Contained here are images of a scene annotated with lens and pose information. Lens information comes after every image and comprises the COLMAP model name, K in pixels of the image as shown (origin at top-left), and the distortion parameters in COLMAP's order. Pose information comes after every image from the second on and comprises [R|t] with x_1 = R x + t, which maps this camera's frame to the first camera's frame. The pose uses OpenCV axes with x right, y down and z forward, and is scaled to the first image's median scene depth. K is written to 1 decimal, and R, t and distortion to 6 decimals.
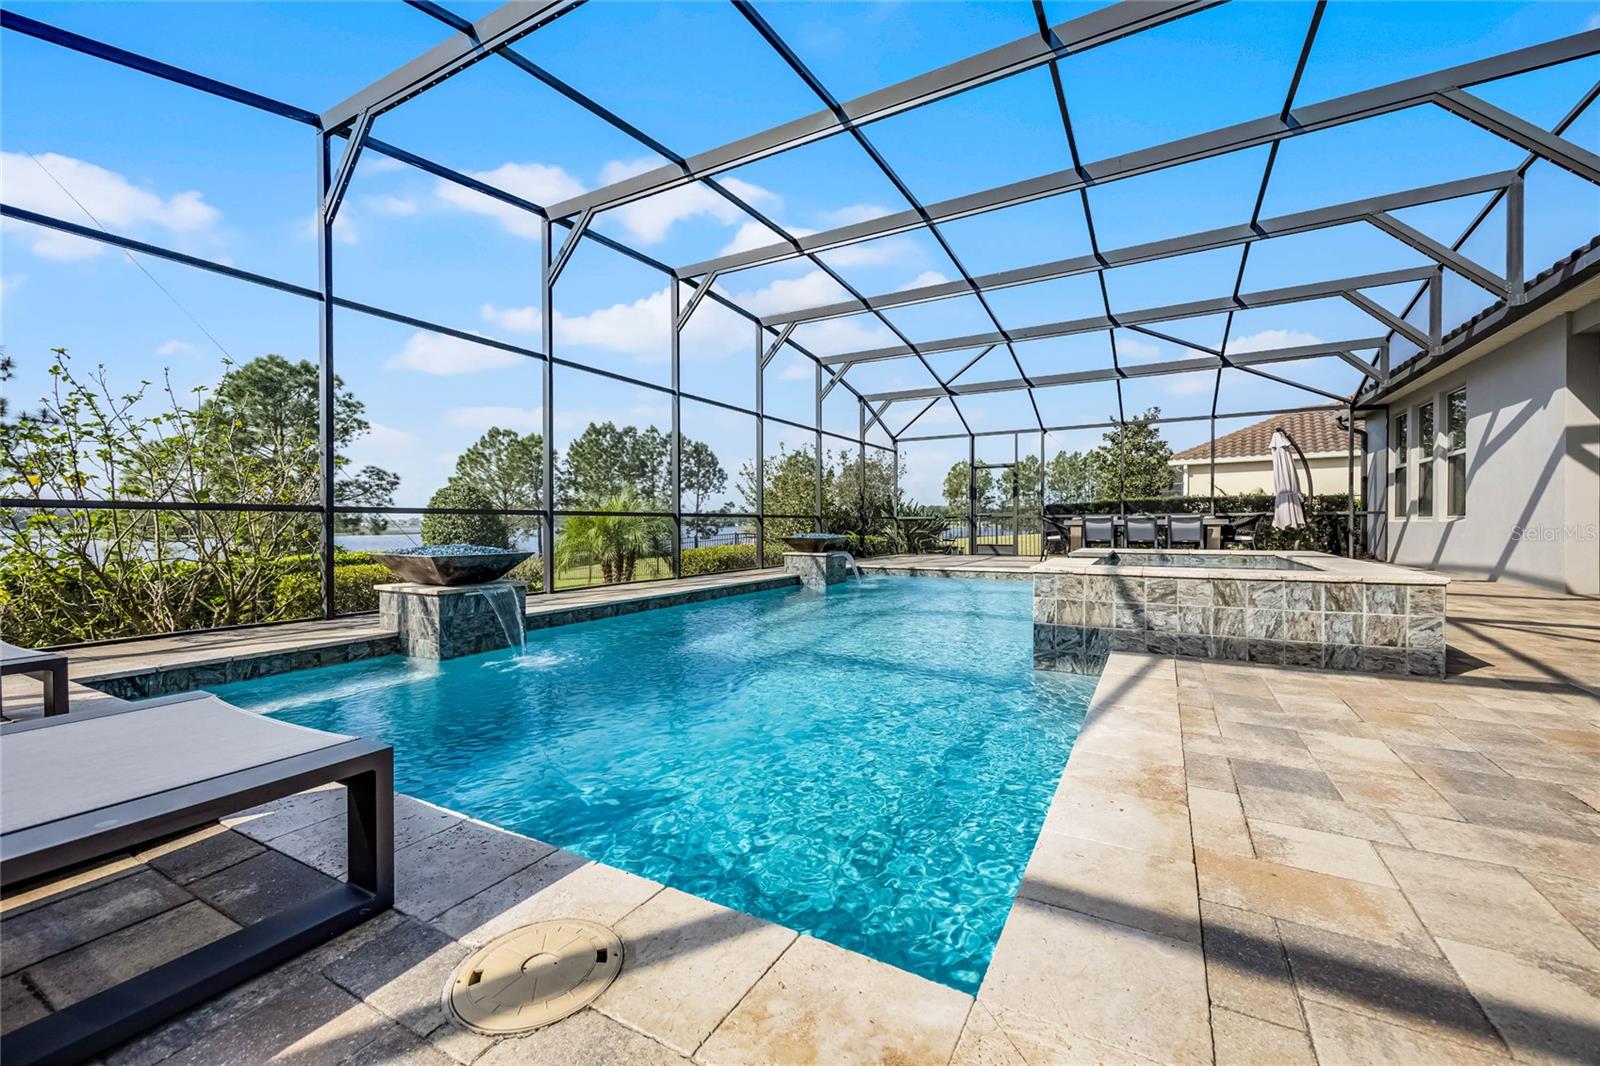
lens RADIAL K [[636.0, 0, 798.6], [0, 636.0, 538.7], [0, 0, 1]] dist [0.002798, -0.000188]
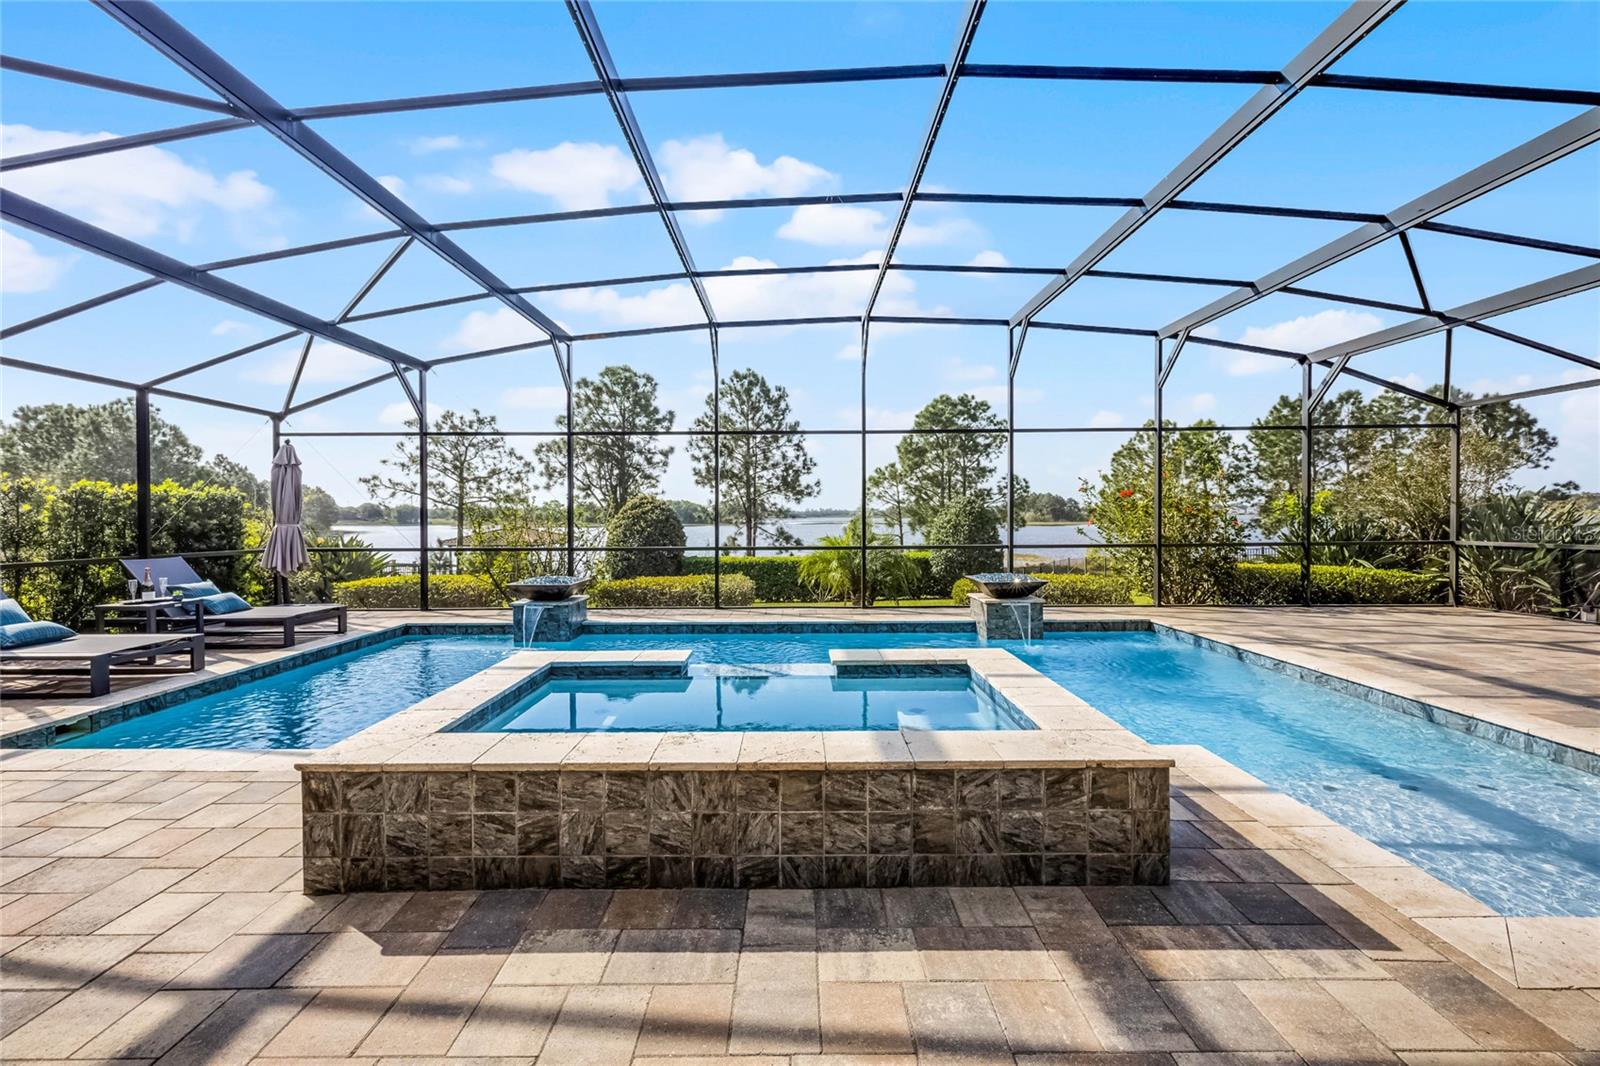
lens RADIAL K [[636.0, 0, 796.2], [0, 636.0, 524.2], [0, 0, 1]] dist [0.002798, -0.000188]
pose [[0.479944, 0.009362, -0.877249, 0.340623], [-0.012592, 0.999914, 0.003781, -0.040028], [0.877209, 0.009232, 0.480020, 0.193471]]
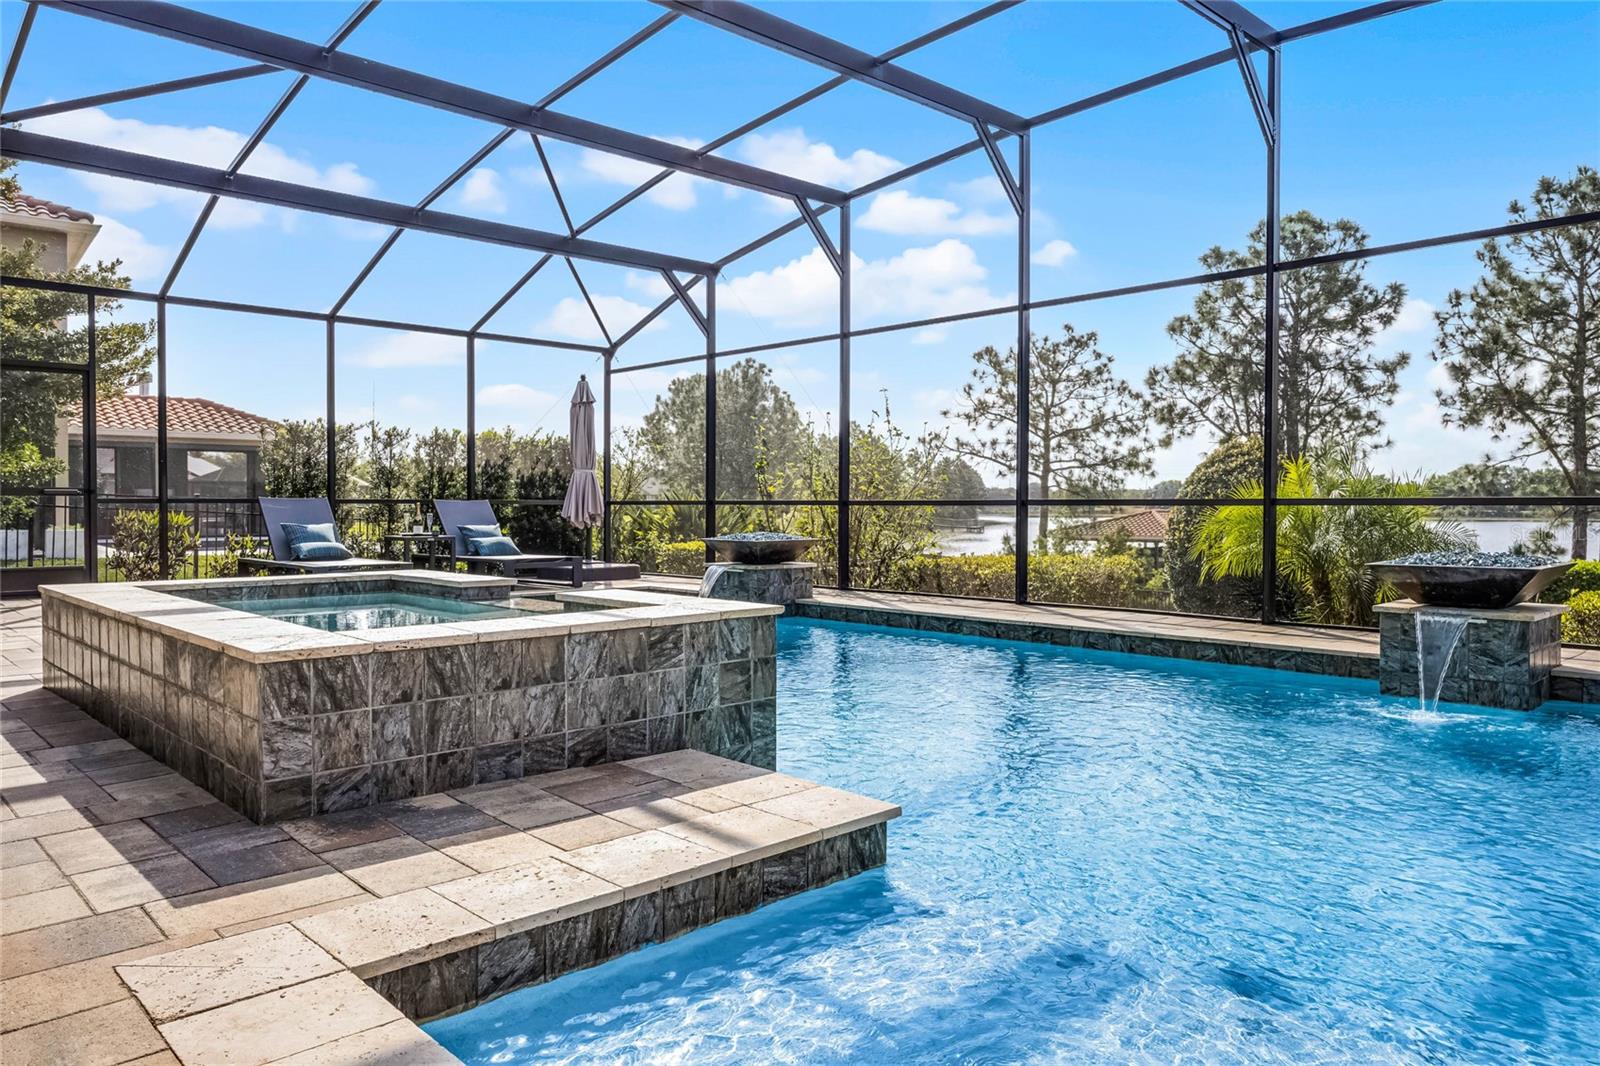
lens RADIAL K [[1086.9, 0, 782.0], [0, 1086.9, 523.9], [0, 0, 1]] dist [-0.000327, -0.005082]
pose [[-0.321530, 0.016921, -0.946748, 0.390825], [-0.018436, 0.999539, 0.024126, -0.017102], [0.946720, 0.025211, -0.321069, 0.450517]]
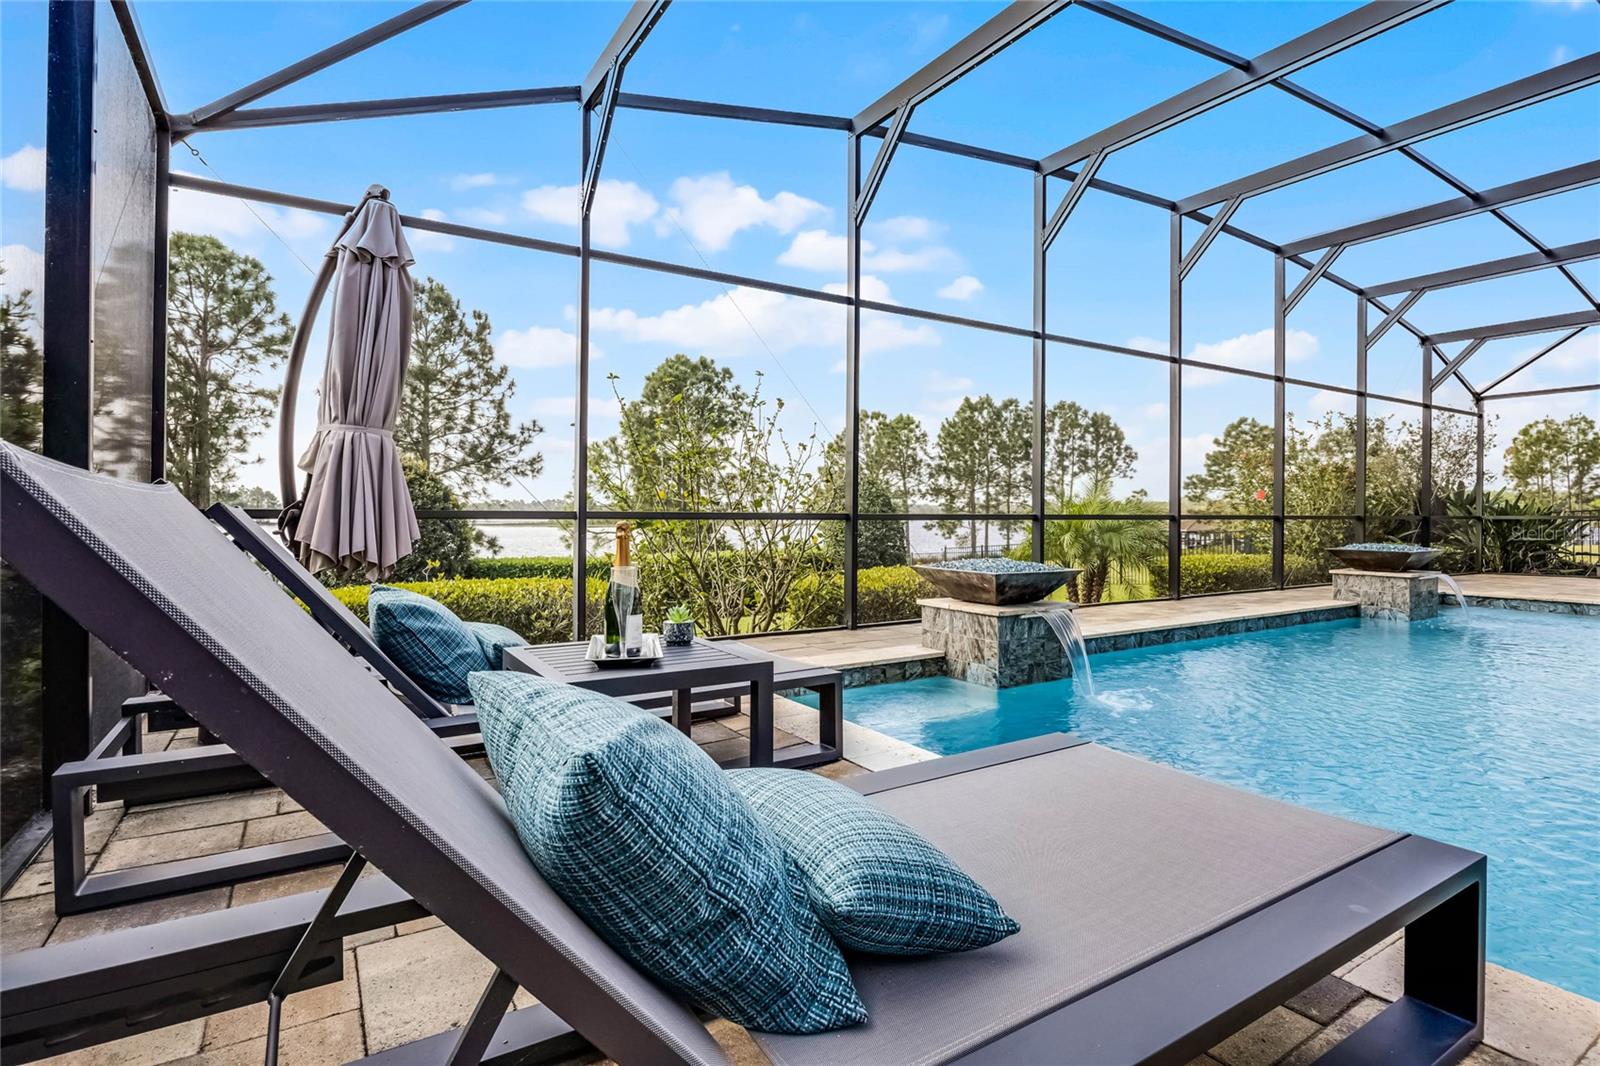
lens RADIAL K [[781.4, 0, 798.3], [0, 781.4, 526.2], [0, 0, 1]] dist [-0.015257, 0.000423]
pose [[0.875378, 0.011163, -0.483310, -0.068079], [-0.016249, 0.999848, -0.006335, -0.006635], [0.483166, 0.013399, 0.875426, -0.025717]]
